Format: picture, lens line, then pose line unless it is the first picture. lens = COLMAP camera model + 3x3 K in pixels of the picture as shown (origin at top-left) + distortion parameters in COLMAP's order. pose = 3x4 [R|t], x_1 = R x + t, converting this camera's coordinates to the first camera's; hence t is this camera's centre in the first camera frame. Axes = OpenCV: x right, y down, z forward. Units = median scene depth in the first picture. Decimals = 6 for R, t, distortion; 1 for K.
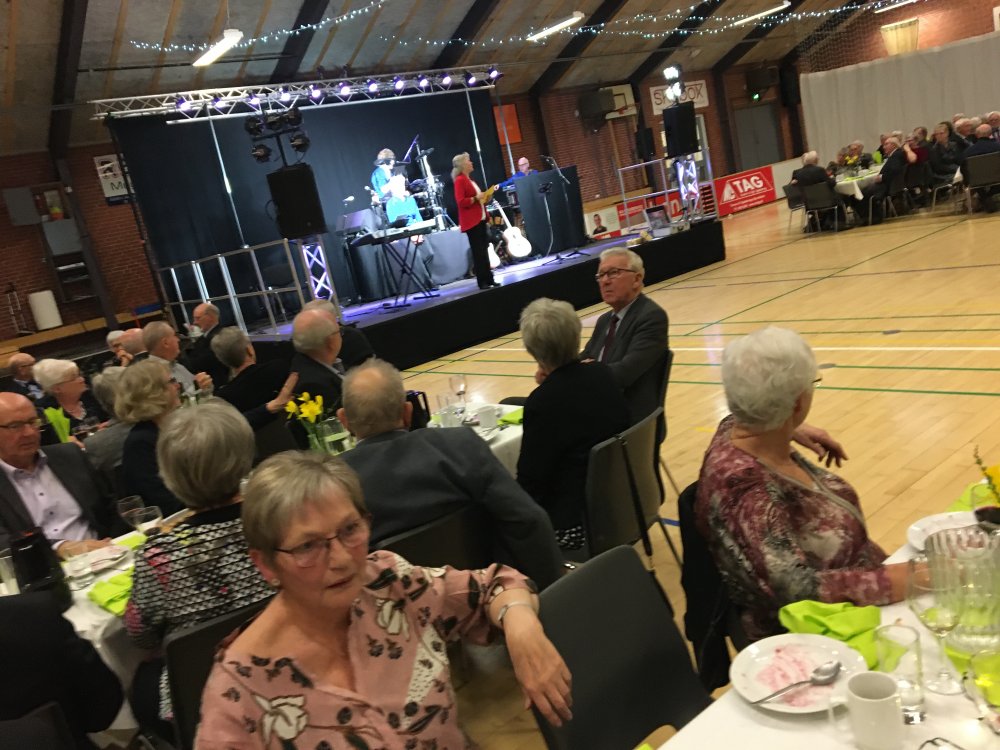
lens RADIAL K [[842.4, 0, 499.6], [0, 842.4, 373.7], [0, 0, 1]] dist [0.082108, -0.117550]
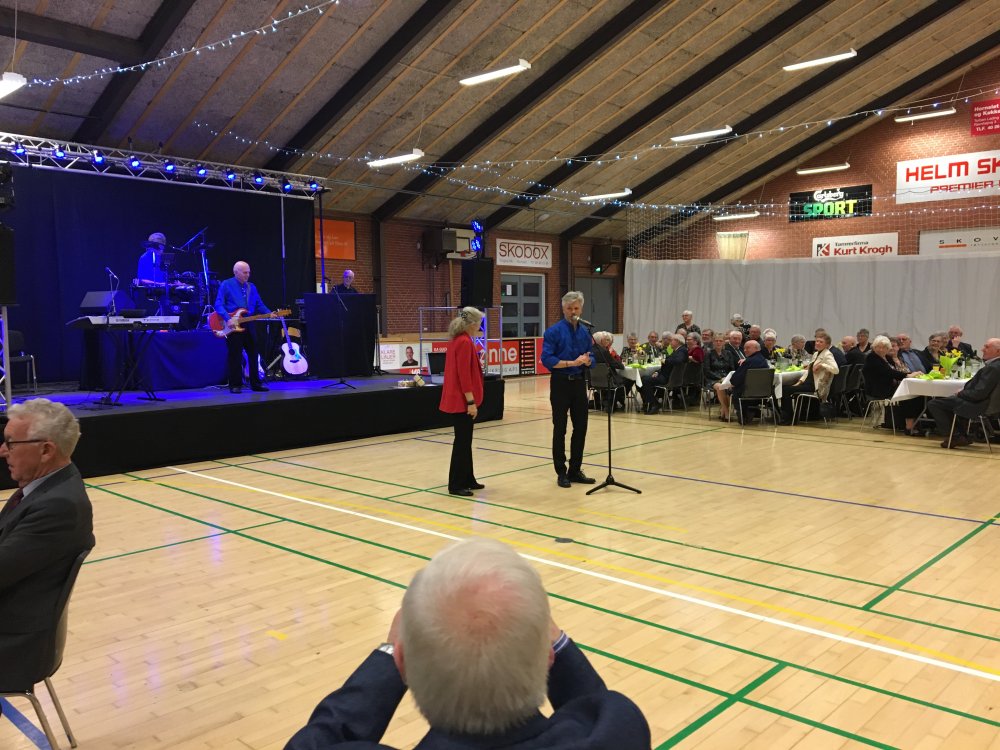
lens RADIAL K [[840.7, 0, 500.0], [0, 840.7, 375.0], [0, 0, 1]] dist [0.083372, -0.117092]
pose [[0.969237, 0.195713, 0.149248, 0.100409], [-0.172405, 0.972625, -0.155811, -0.030787], [-0.175657, 0.125287, 0.976447, 0.048251]]
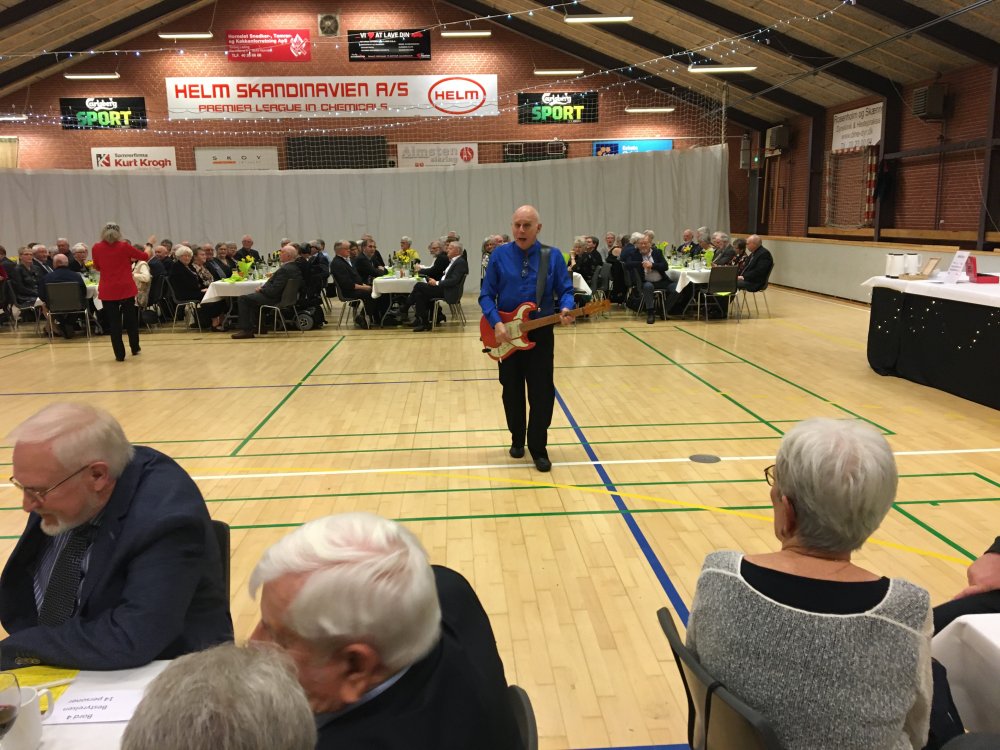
lens RADIAL K [[839.8, 0, 500.0], [0, 839.8, 375.0], [0, 0, 1]] dist [0.084385, -0.120212]
pose [[0.581115, 0.050754, 0.812237, 0.035749], [0.056930, 0.993073, -0.102784, -0.008603], [-0.811828, 0.105970, 0.574201, -0.001831]]
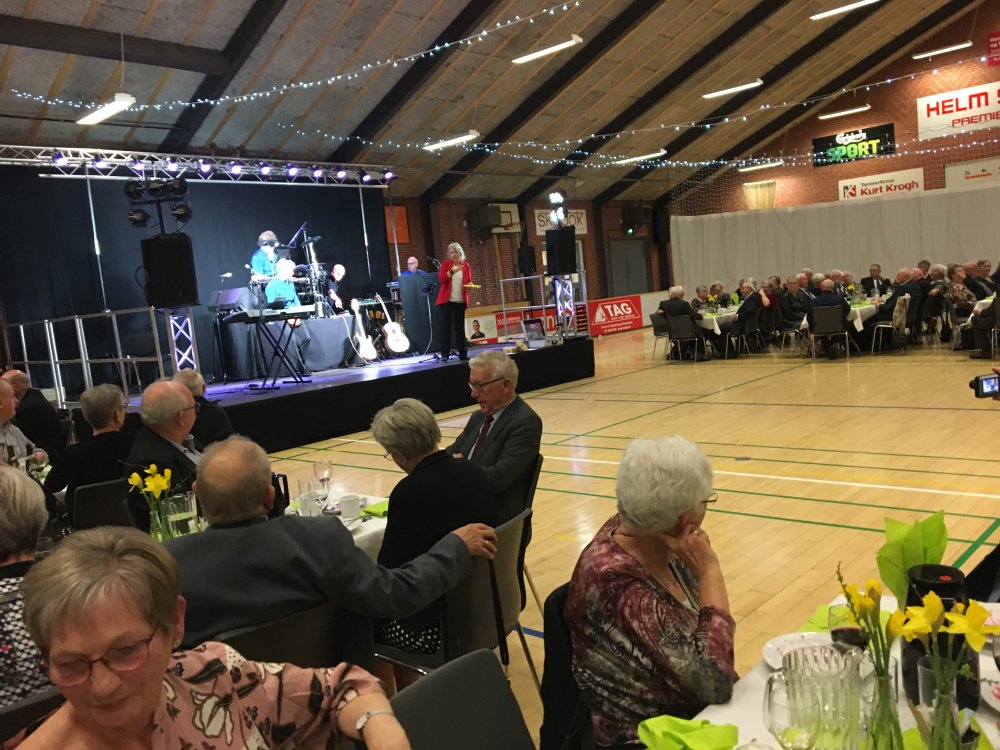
lens RADIAL K [[839.0, 0, 499.7], [0, 839.0, 377.6], [0, 0, 1]] dist [0.078710, -0.105309]
pose [[0.983635, 0.101832, 0.148634, -0.001050], [-0.084010, 0.989014, -0.121626, 0.001978], [-0.159386, 0.107149, 0.981384, 0.004972]]
